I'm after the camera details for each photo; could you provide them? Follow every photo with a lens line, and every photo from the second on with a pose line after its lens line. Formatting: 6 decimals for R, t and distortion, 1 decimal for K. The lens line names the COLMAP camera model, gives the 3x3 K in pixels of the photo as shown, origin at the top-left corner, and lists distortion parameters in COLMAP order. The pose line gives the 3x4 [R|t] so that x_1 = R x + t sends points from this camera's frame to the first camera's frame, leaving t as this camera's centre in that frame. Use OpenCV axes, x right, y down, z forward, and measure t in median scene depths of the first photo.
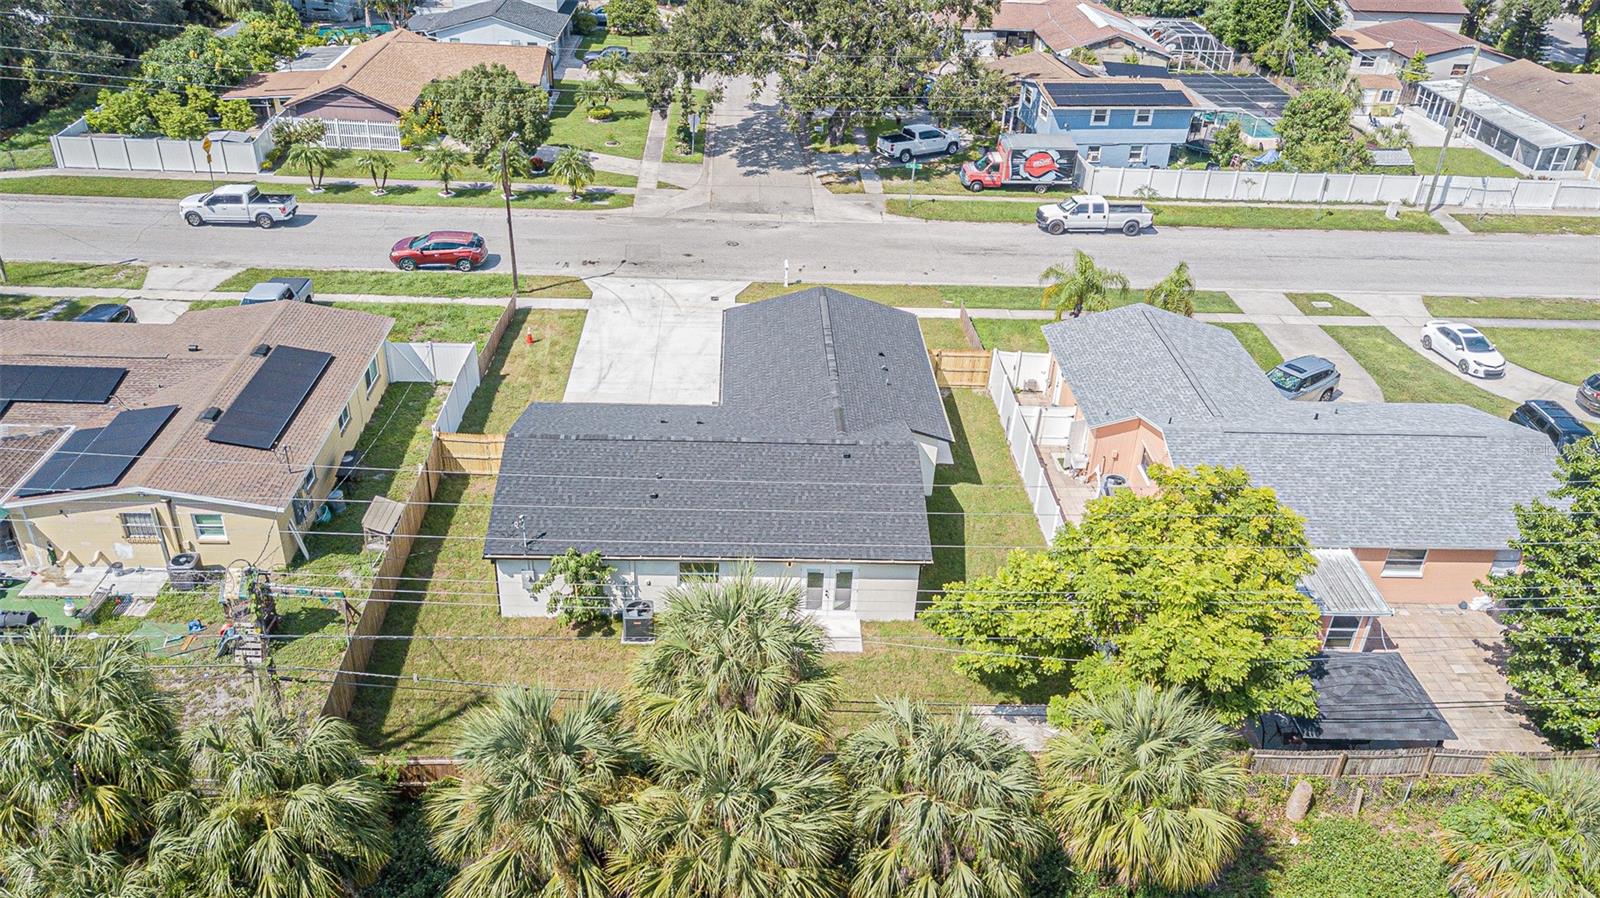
lens RADIAL K [[1244.6, 0, 794.3], [0, 1244.6, 450.6], [0, 0, 1]] dist [0.024113, 0.001647]
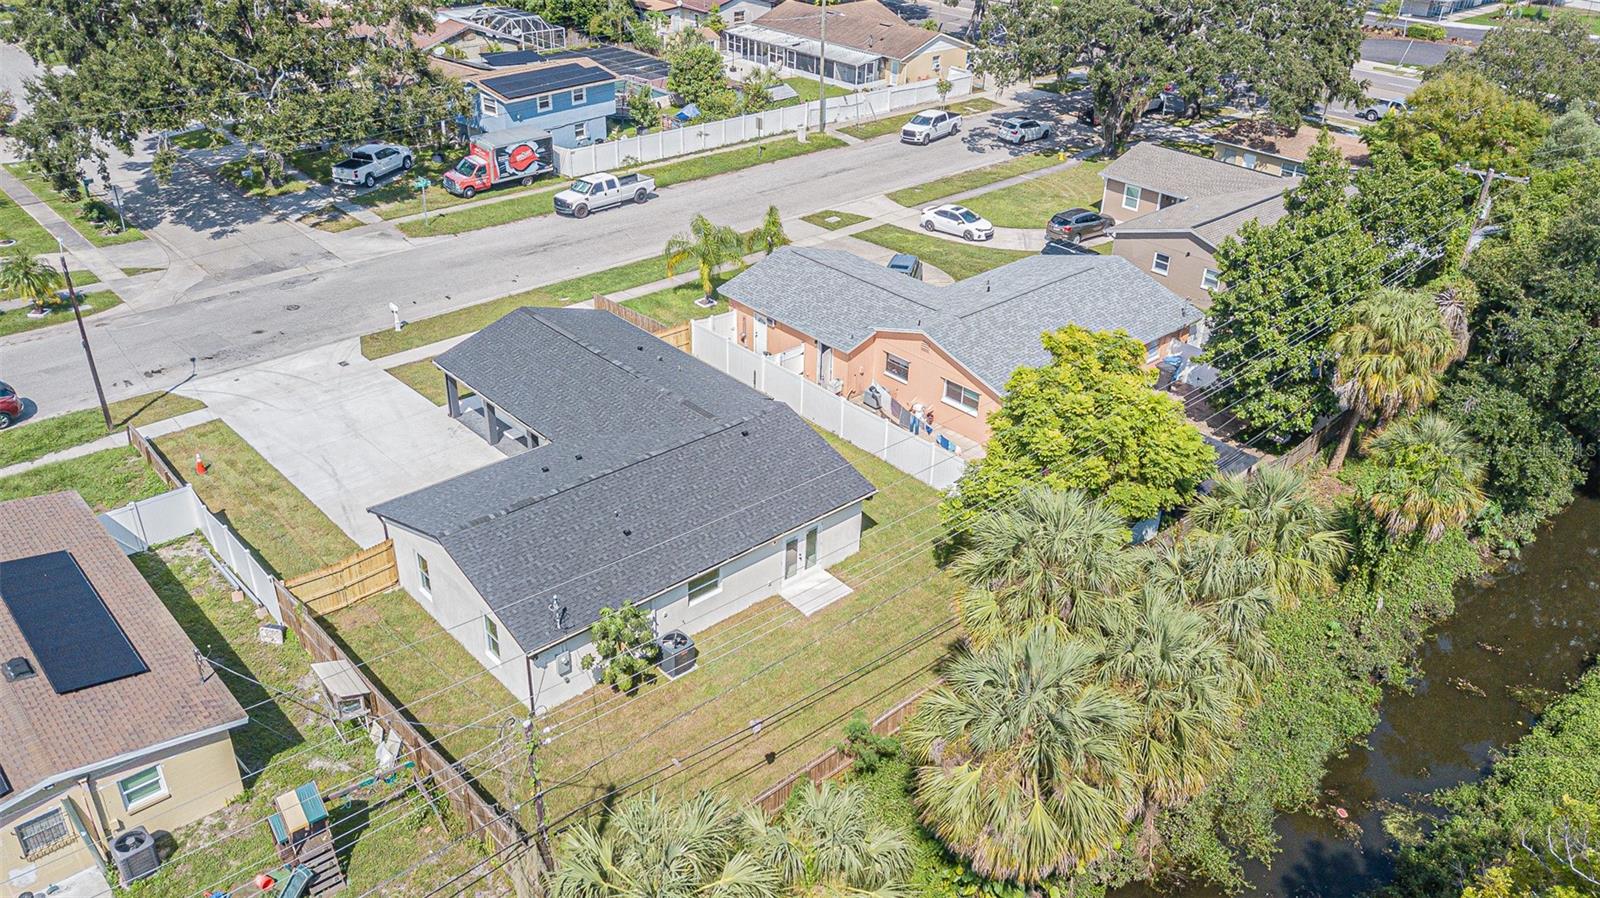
lens RADIAL K [[1244.6, 0, 794.3], [0, 1244.6, 450.6], [0, 0, 1]] dist [0.024113, 0.001647]
pose [[0.766364, -0.333036, 0.549339, -0.268118], [0.329299, 0.937890, 0.109201, -0.044442], [-0.551587, 0.097209, 0.828434, 0.063311]]
